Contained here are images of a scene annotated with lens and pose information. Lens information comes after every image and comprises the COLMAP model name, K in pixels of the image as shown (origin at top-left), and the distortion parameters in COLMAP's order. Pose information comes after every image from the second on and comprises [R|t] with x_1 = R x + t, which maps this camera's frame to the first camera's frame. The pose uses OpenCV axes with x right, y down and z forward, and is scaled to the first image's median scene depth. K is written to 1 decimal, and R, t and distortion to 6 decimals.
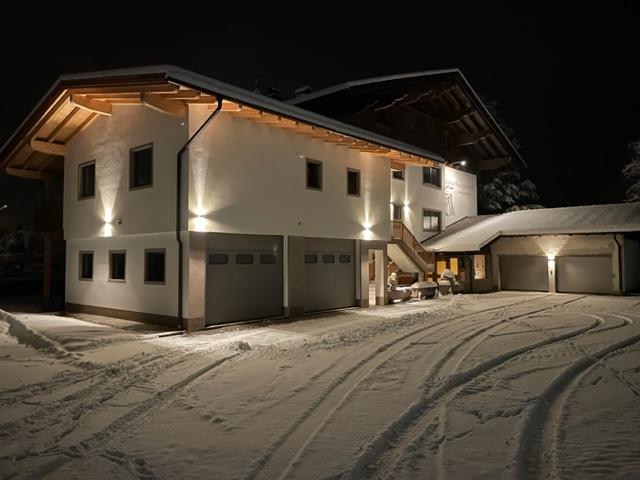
lens RADIAL K [[482.3, 0, 319.9], [0, 482.3, 236.8], [0, 0, 1]] dist [0.109733, -0.138658]
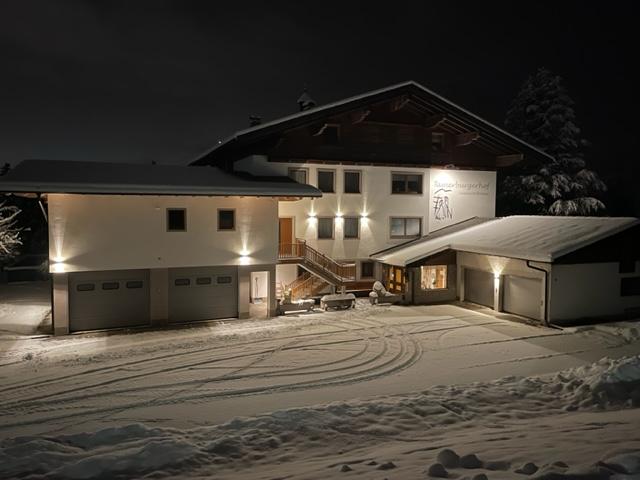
lens RADIAL K [[482.3, 0, 319.9], [0, 482.3, 236.8], [0, 0, 1]] dist [0.109733, -0.138658]
pose [[0.896117, 0.036688, -0.442300, 1.114664], [0.011006, 0.994434, 0.104785, -0.263046], [0.443682, -0.098767, 0.890725, -0.003210]]
